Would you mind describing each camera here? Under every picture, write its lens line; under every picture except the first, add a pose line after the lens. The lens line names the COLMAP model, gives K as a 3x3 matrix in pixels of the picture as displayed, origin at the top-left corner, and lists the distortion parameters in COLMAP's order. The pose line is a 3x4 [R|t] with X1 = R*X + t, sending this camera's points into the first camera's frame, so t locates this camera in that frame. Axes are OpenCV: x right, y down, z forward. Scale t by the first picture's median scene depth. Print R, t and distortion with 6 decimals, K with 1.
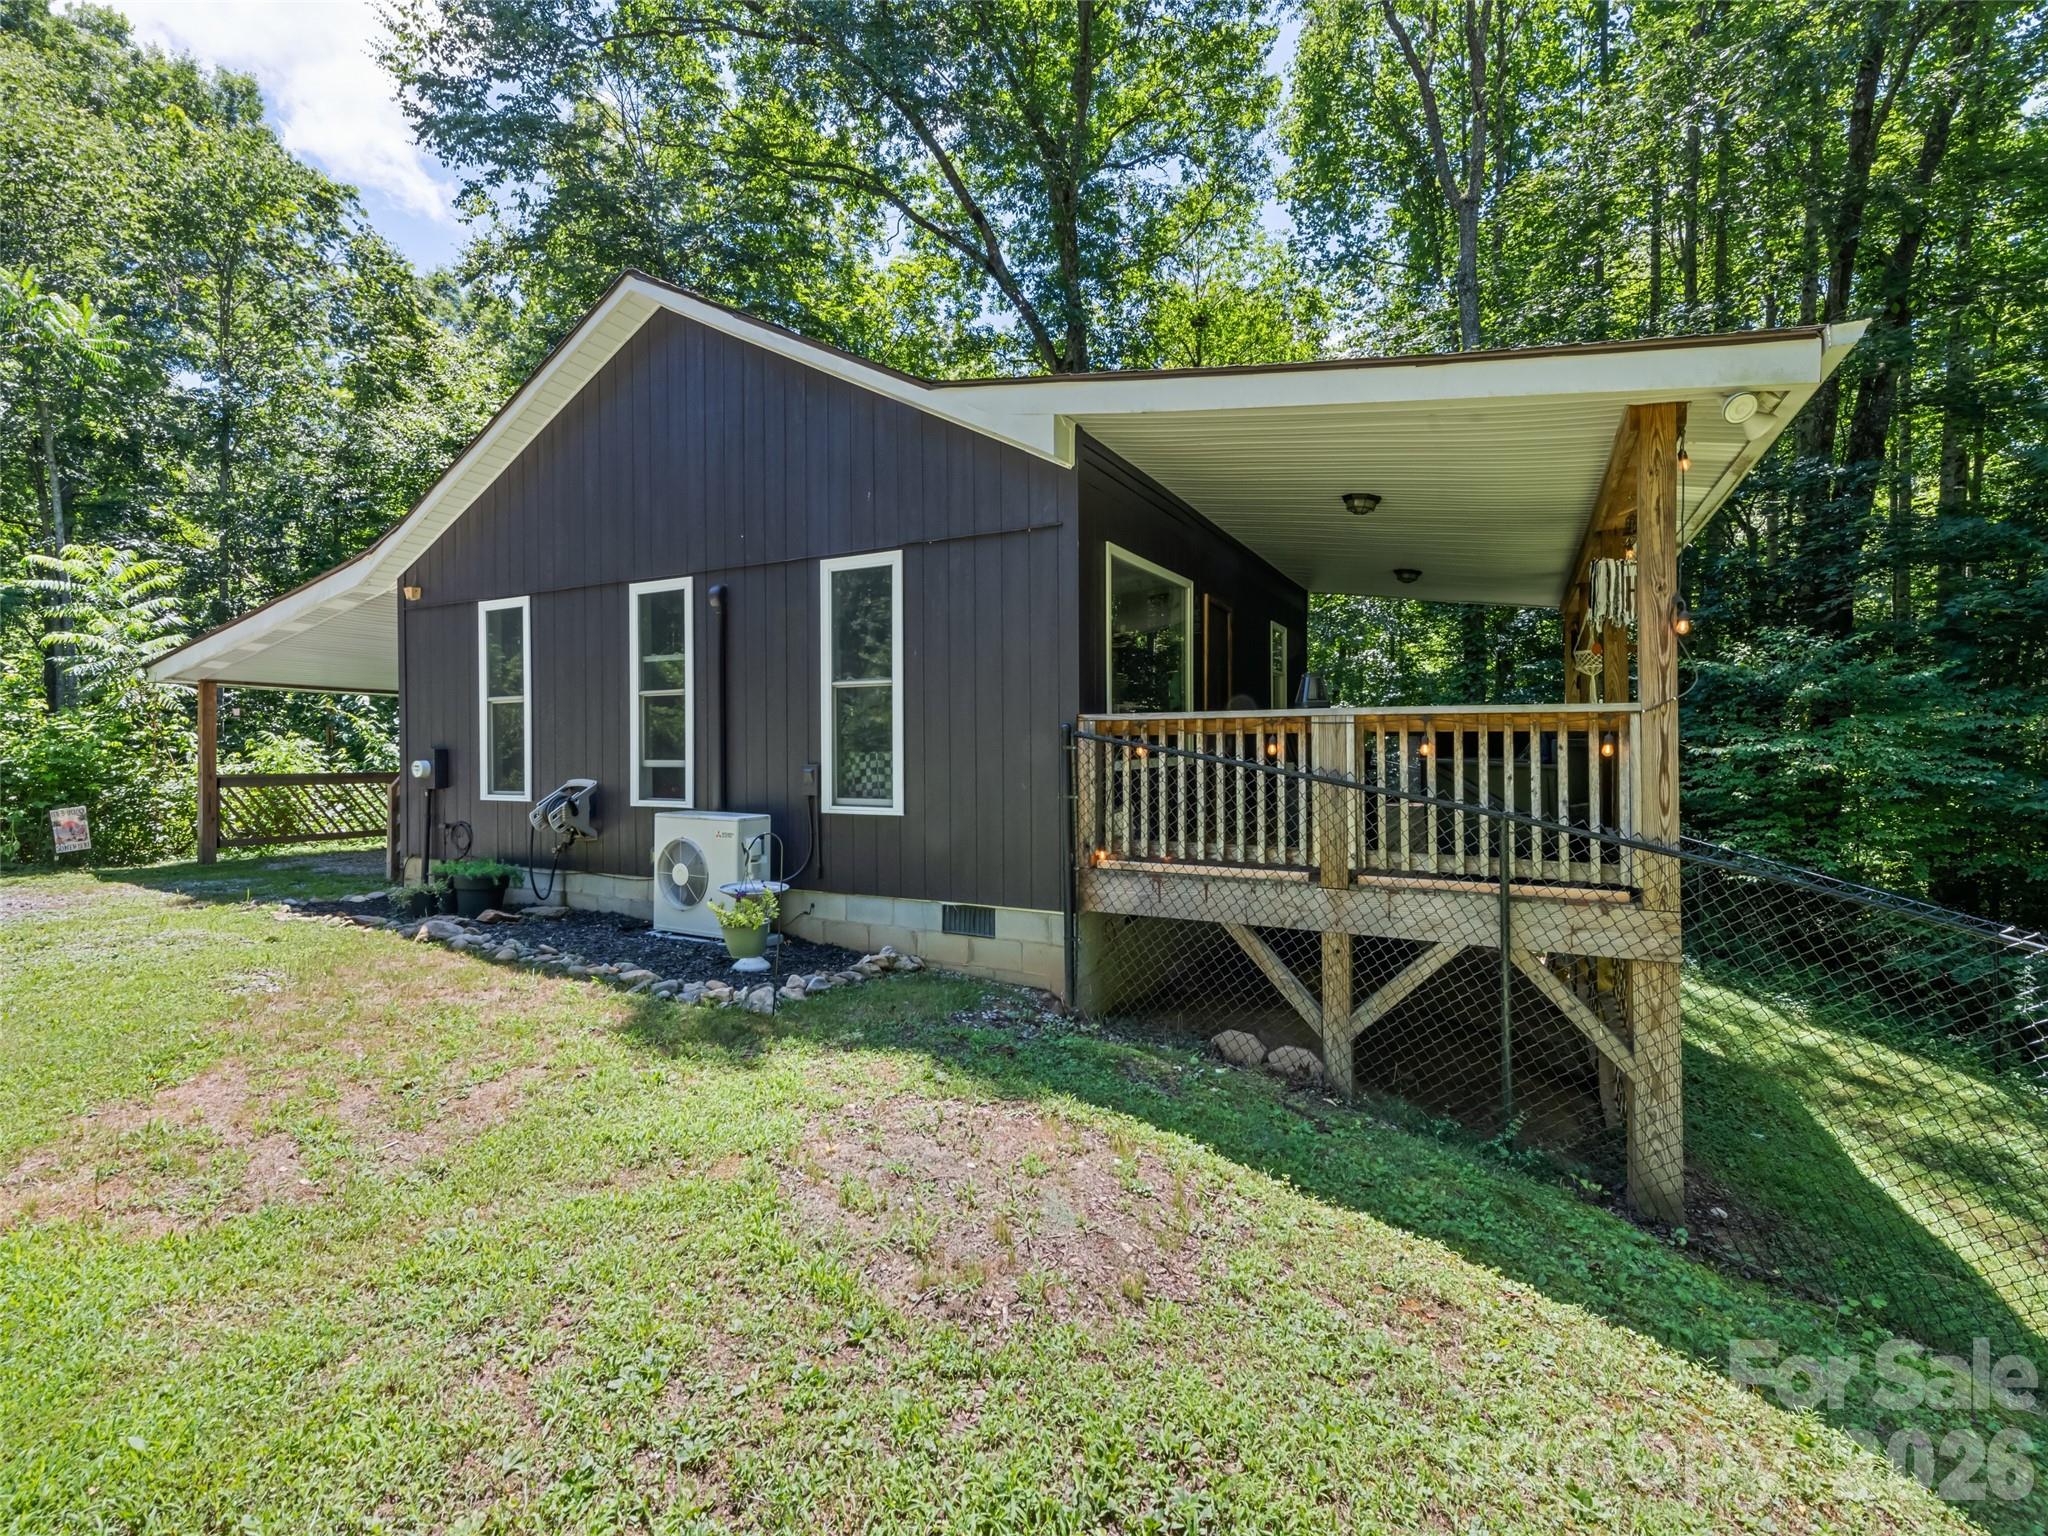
lens RADIAL K [[895.0, 0, 1025.1], [0, 895.0, 743.0], [0, 0, 1]] dist [-0.000385, 0.000042]
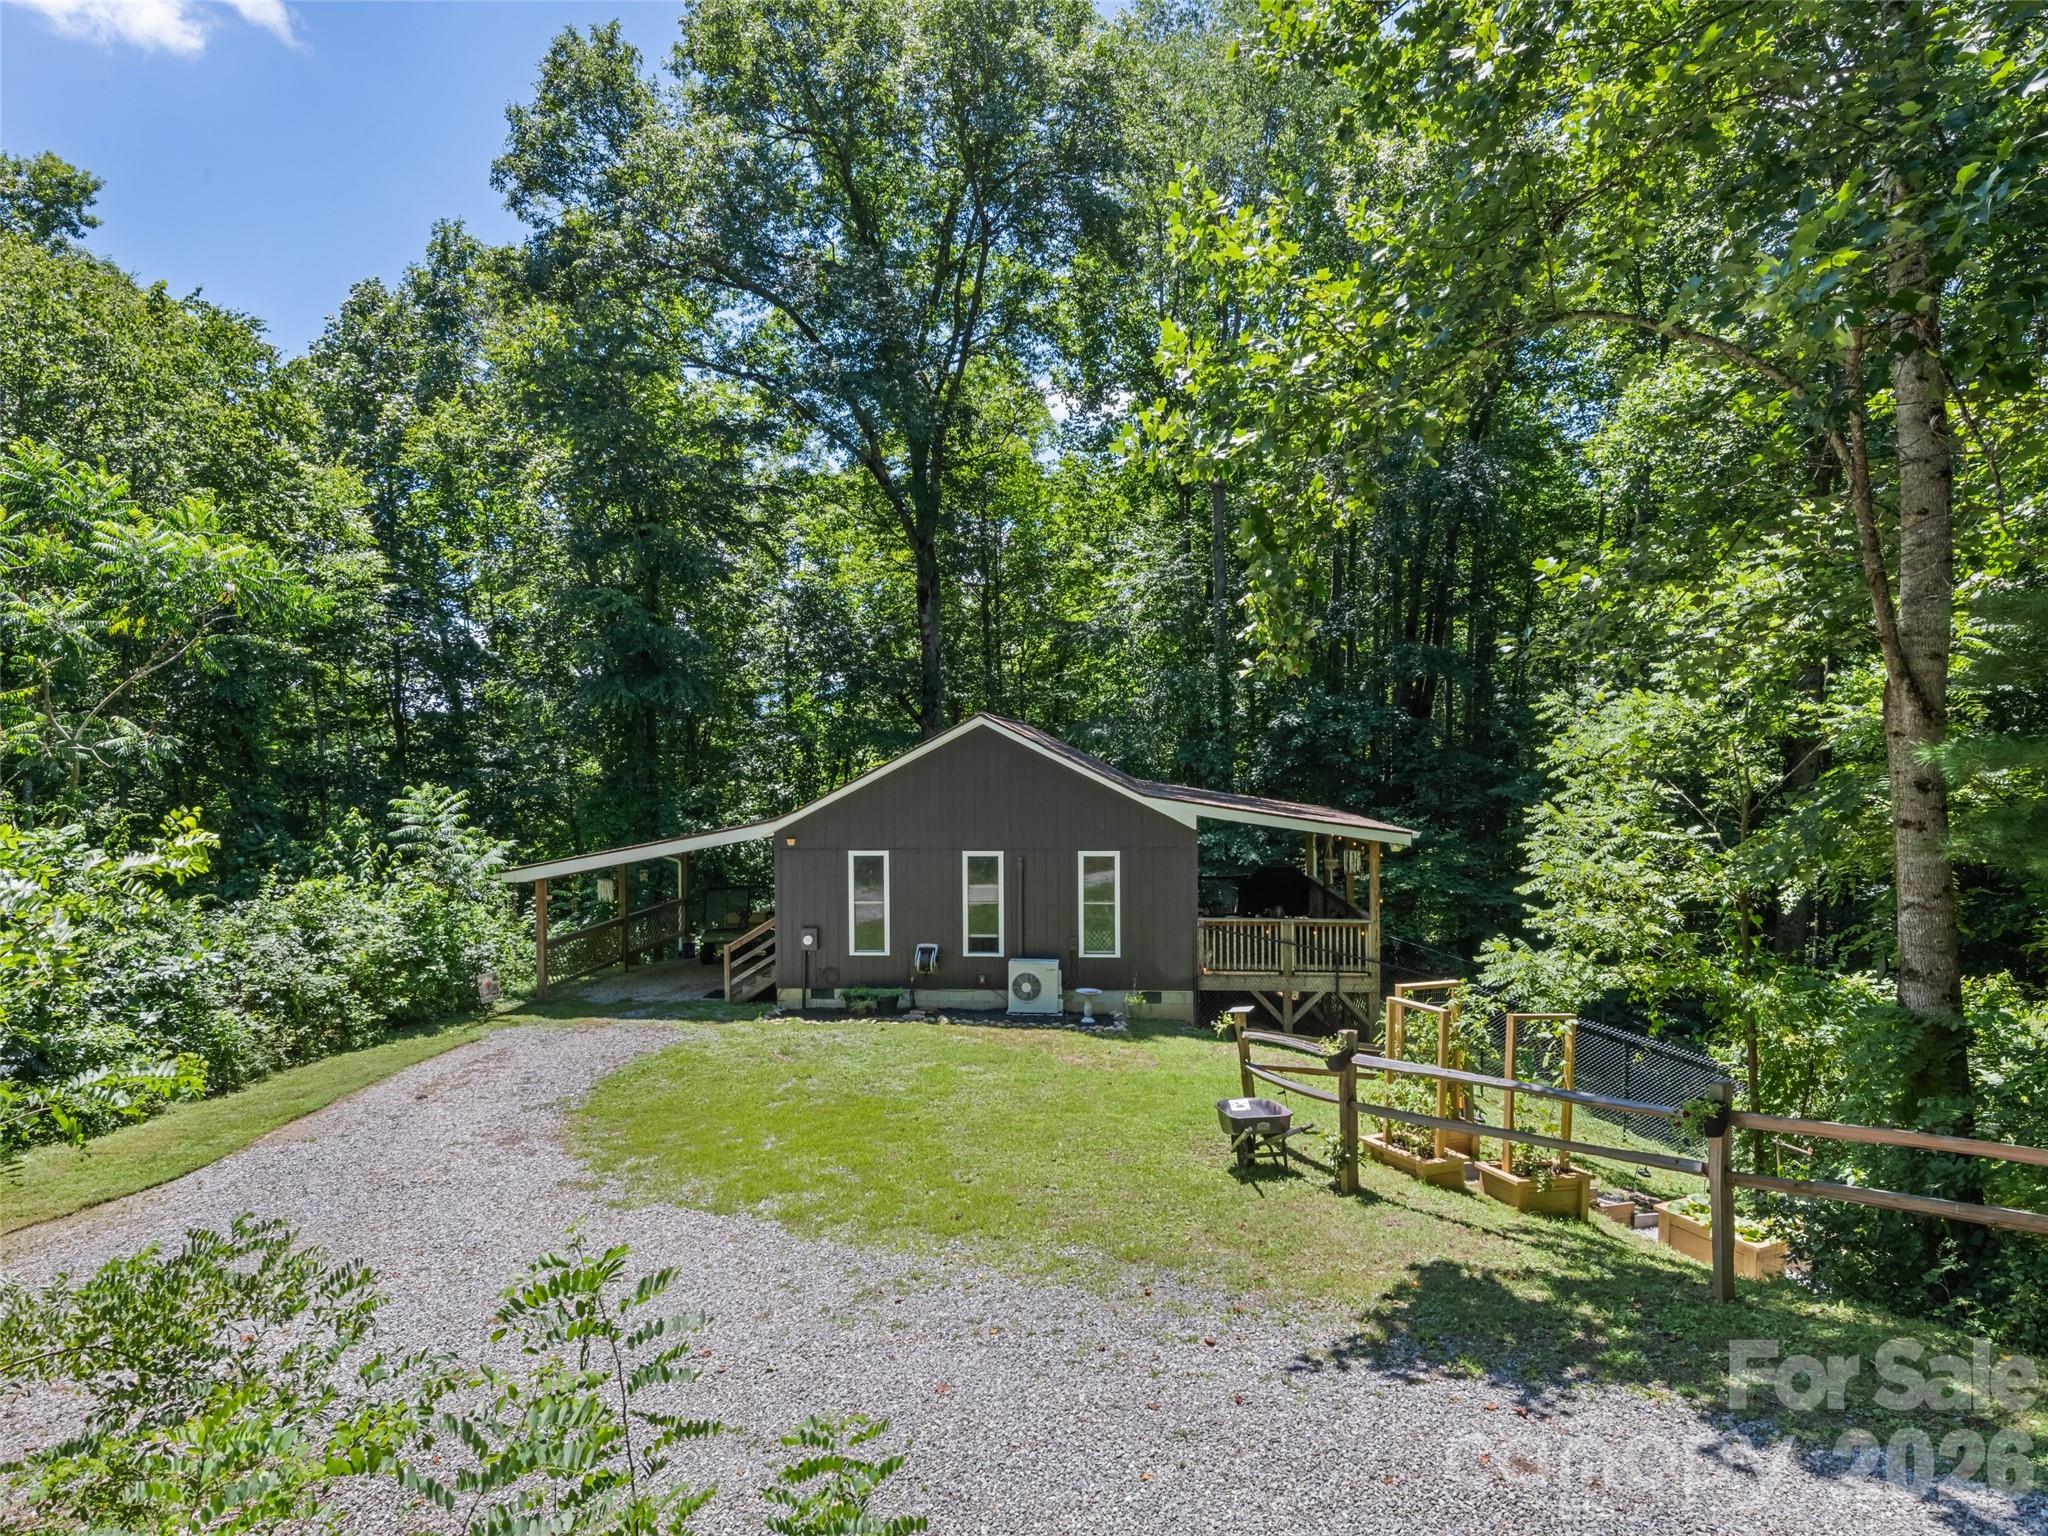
lens RADIAL K [[1227.4, 0, 1024.0], [0, 1227.4, 768.0], [0, 0, 1]] dist [0.001545, 0.000073]
pose [[0.909053, 0.000515, 0.416679, -2.161277], [-0.005962, 0.999913, 0.011772, -0.580761], [-0.416637, -0.013185, 0.908977, -2.377557]]
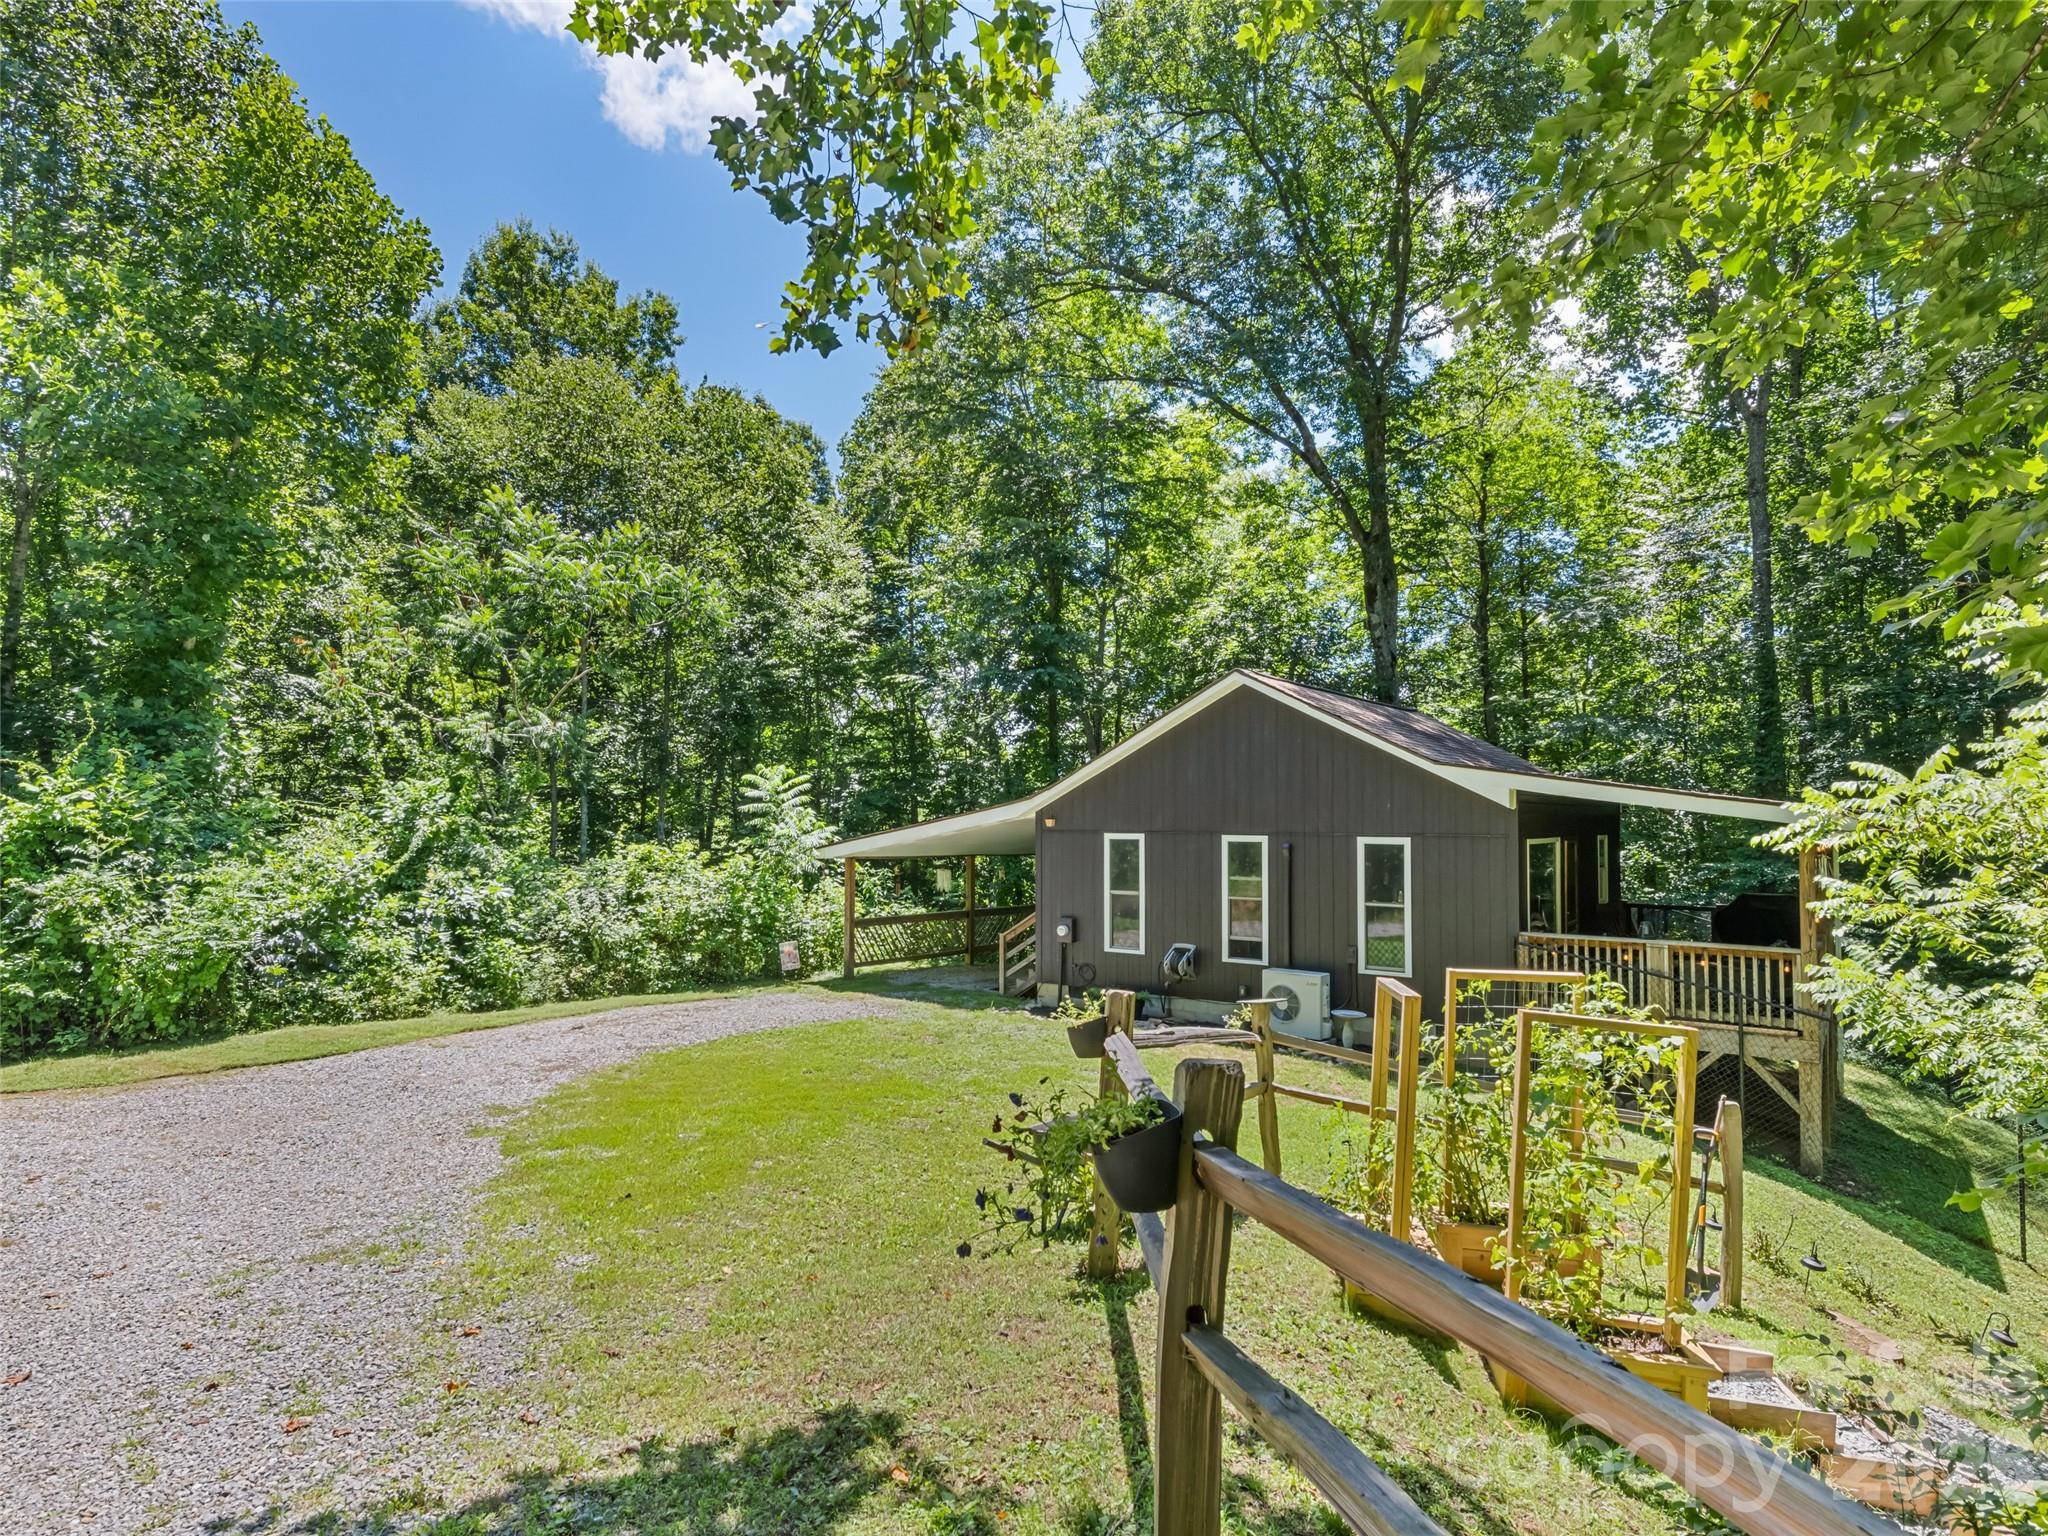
lens RADIAL K [[1128.6, 0, 1024.0], [0, 1128.6, 768.0], [0, 0, 1]] dist [-0.003725, -0.000497]
pose [[0.989019, 0.004351, -0.147724, -0.717239], [-0.010529, 0.999101, -0.041067, -0.307080], [0.147412, 0.042171, 0.988176, -1.804003]]
